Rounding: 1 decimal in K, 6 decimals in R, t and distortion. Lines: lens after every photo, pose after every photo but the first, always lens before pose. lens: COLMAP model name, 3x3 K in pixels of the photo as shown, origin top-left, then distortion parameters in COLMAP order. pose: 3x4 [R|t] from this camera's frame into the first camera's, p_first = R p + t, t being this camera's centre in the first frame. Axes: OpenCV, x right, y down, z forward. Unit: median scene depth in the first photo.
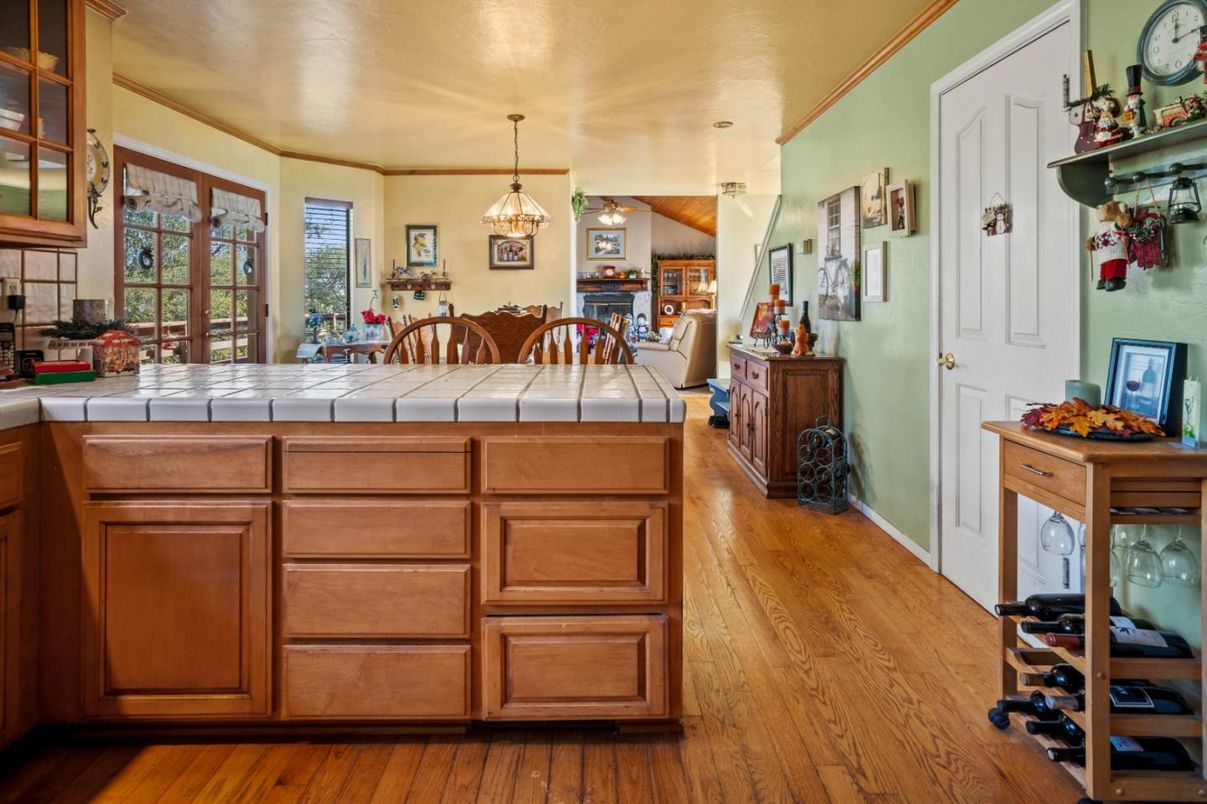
lens RADIAL K [[671.0, 0, 603.0], [0, 671.0, 298.7], [0, 0, 1]] dist [-0.003424, 0.002583]
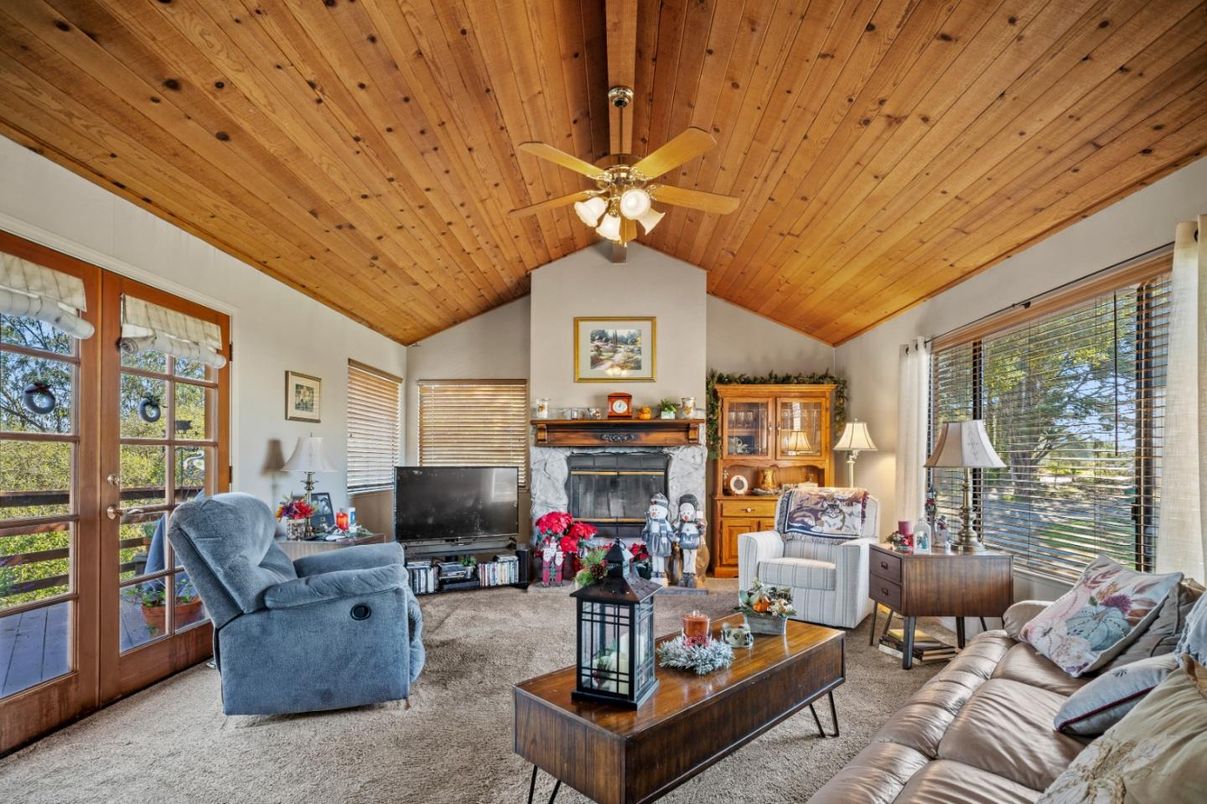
lens RADIAL K [[608.8, 0, 600.4], [0, 608.8, 455.0], [0, 0, 1]] dist [-0.001560, 0.001079]
pose [[0.999314, 0.004967, -0.036686, 0.036409], [-0.005319, 0.999941, -0.009499, -0.002363], [0.036637, 0.009688, 0.999282, 1.714166]]
